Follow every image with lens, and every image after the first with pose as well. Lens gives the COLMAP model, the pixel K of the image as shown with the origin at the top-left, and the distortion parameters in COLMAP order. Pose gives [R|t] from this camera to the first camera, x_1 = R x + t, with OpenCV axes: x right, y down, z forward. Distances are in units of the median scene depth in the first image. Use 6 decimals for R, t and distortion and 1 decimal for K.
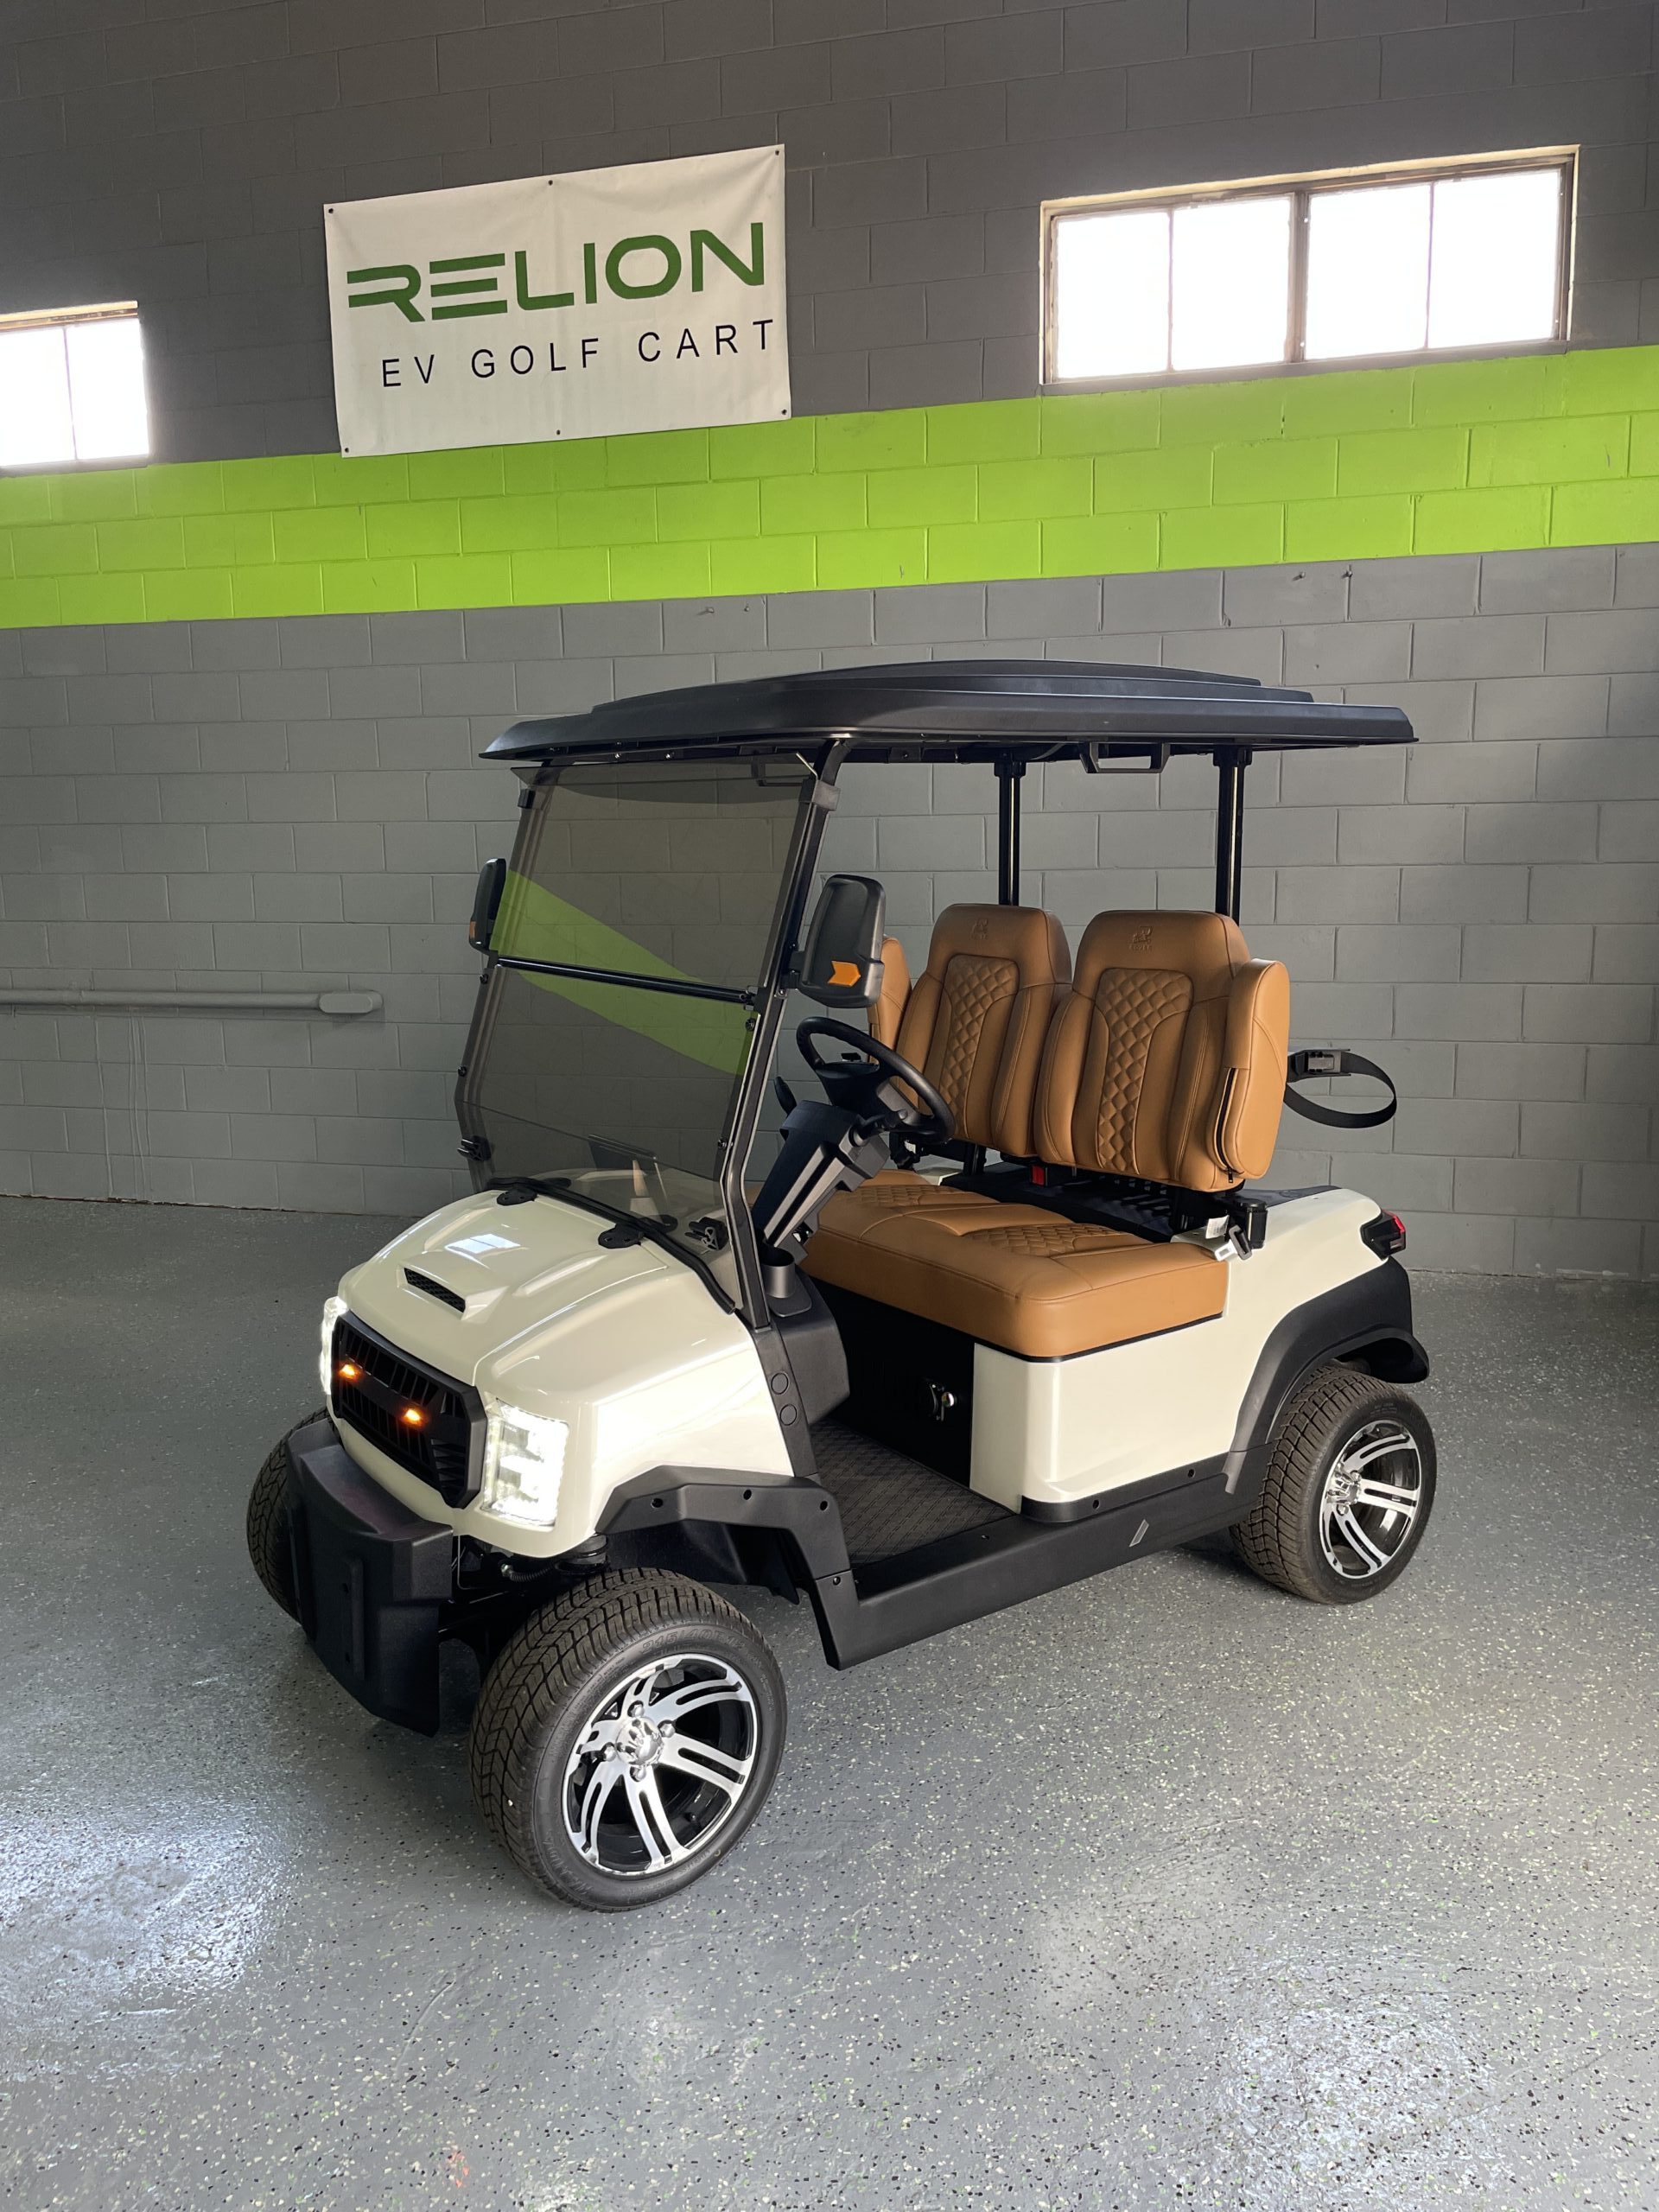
lens RADIAL K [[1701.3, 0, 828.7], [0, 1701.3, 1092.1], [0, 0, 1]] dist [0.080708, -0.106549]
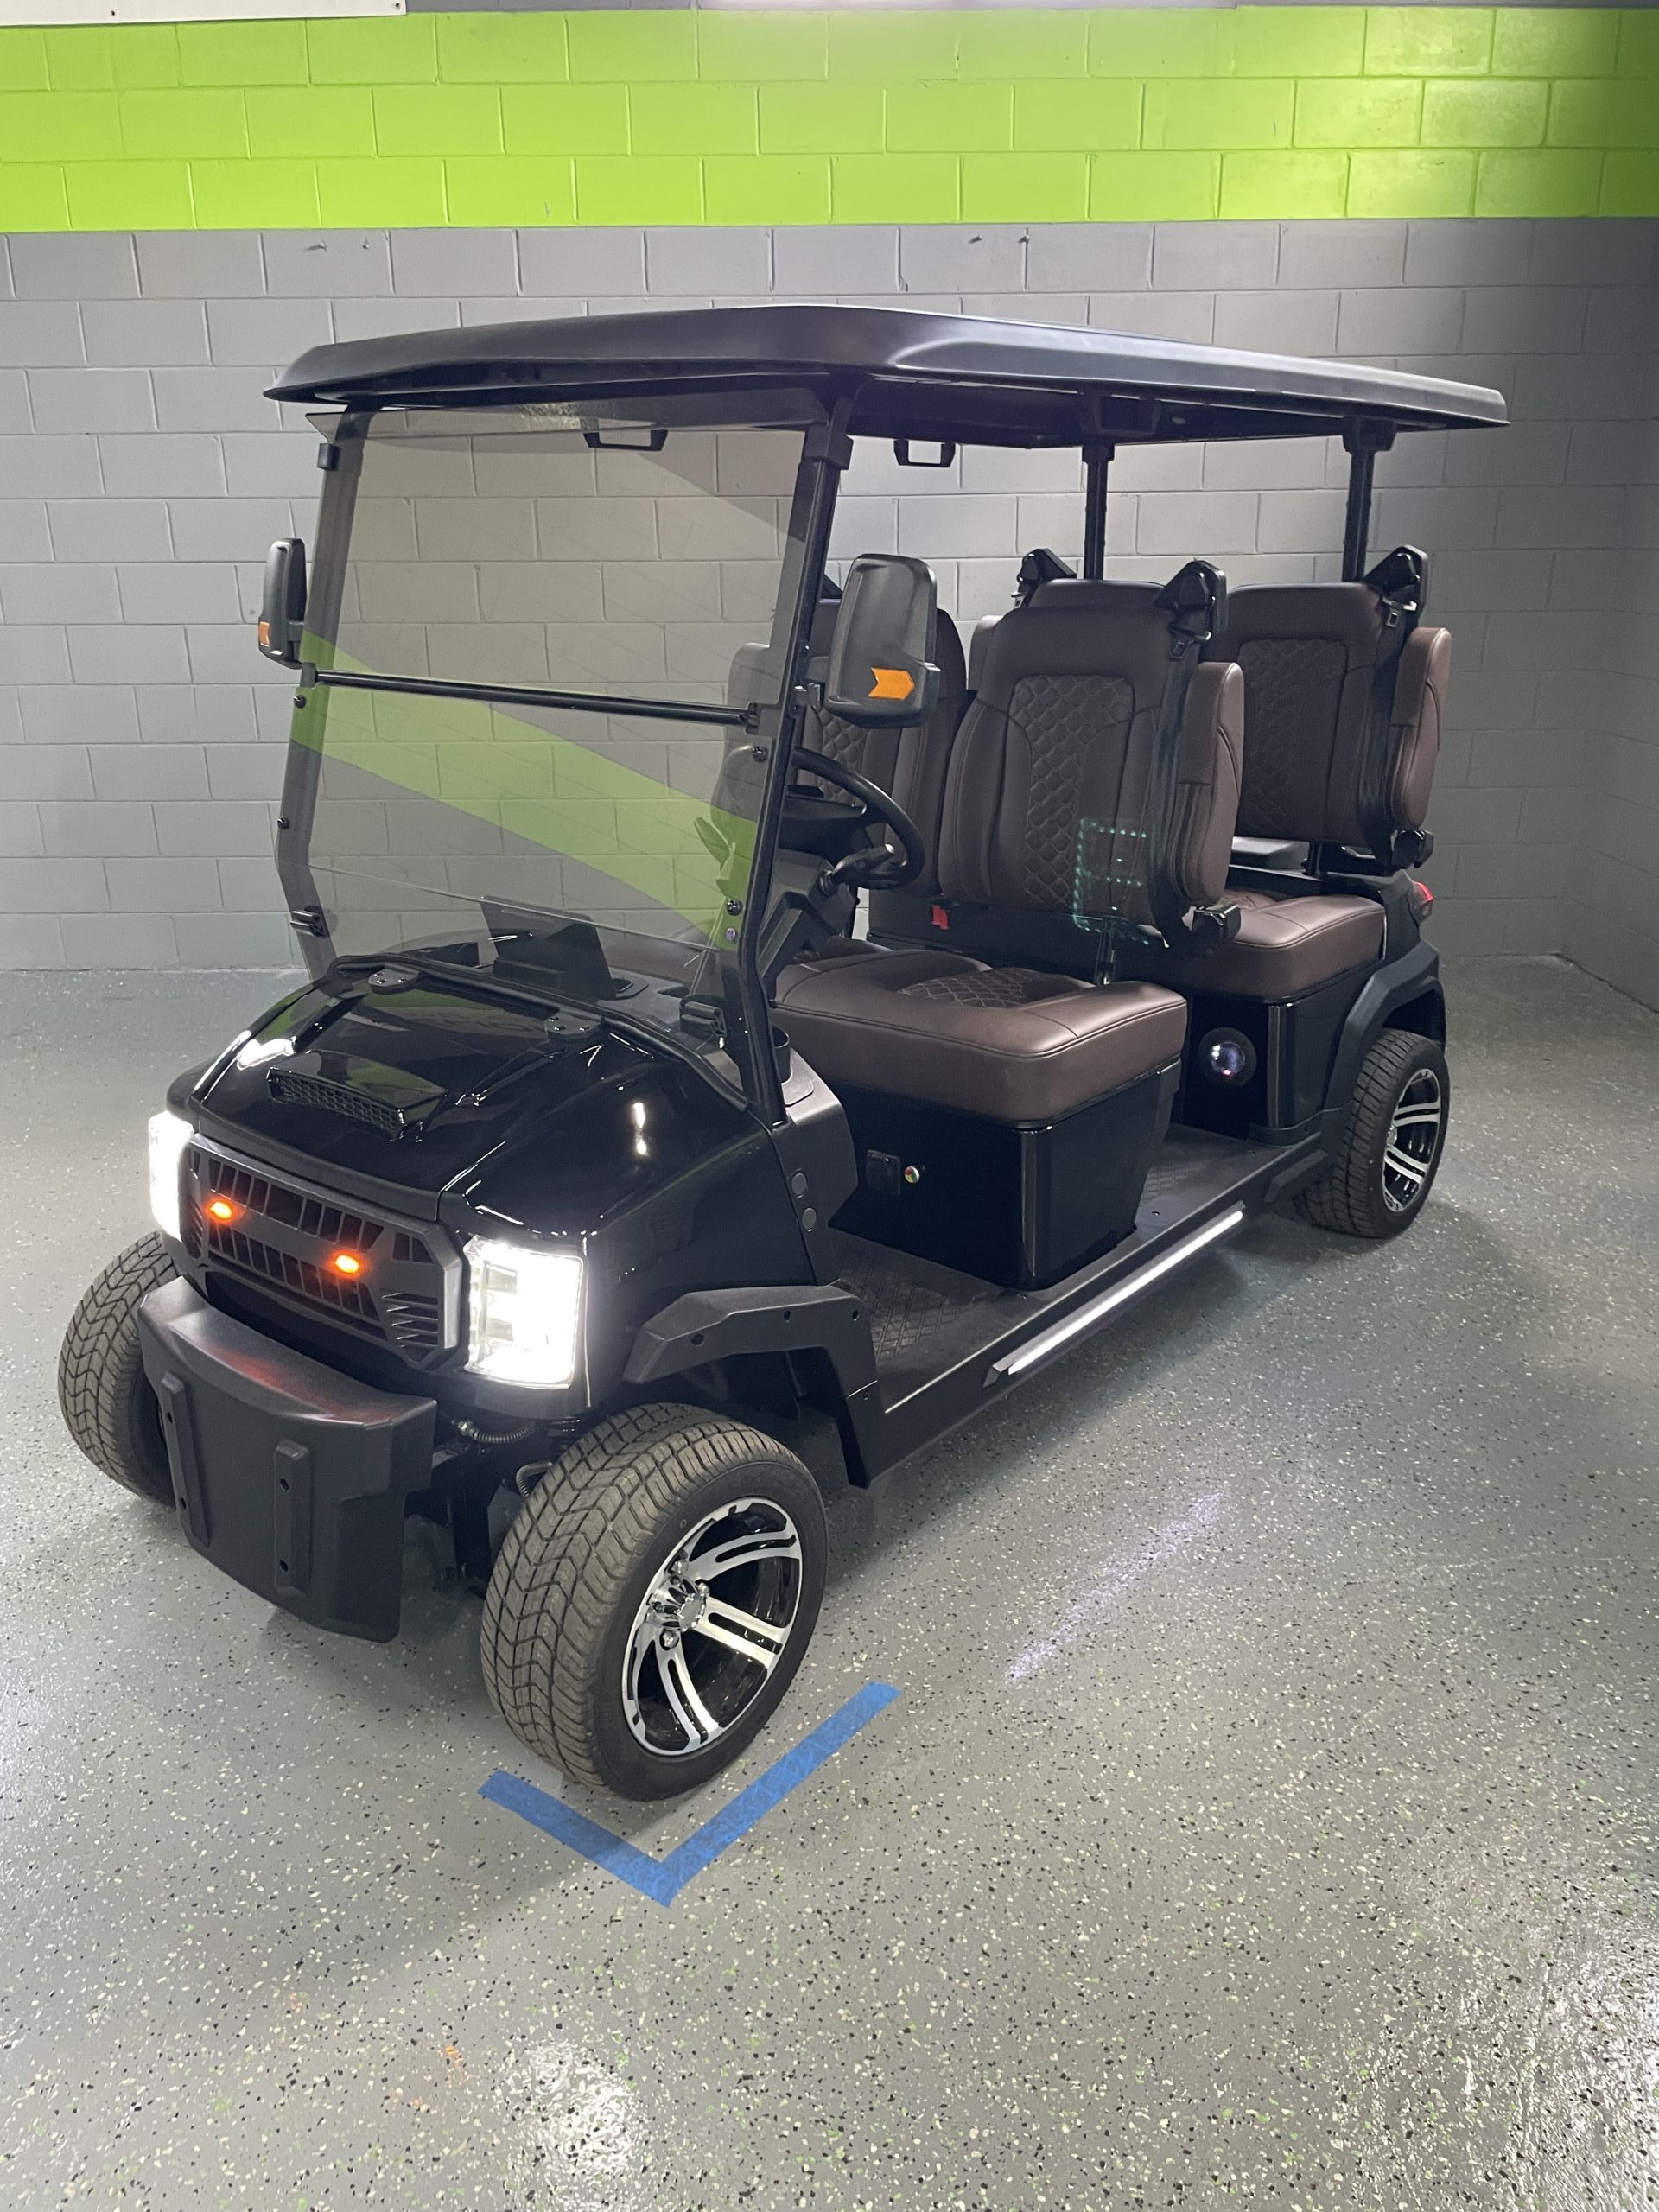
lens RADIAL K [[1696.6, 0, 835.1], [0, 1696.6, 1092.6], [0, 0, 1]] dist [0.076363, -0.100065]
pose [[0.961905, -0.080110, 0.261384, -0.185679], [0.036033, 0.984913, 0.169259, 0.003398], [-0.270999, -0.153393, 0.950279, 0.090826]]
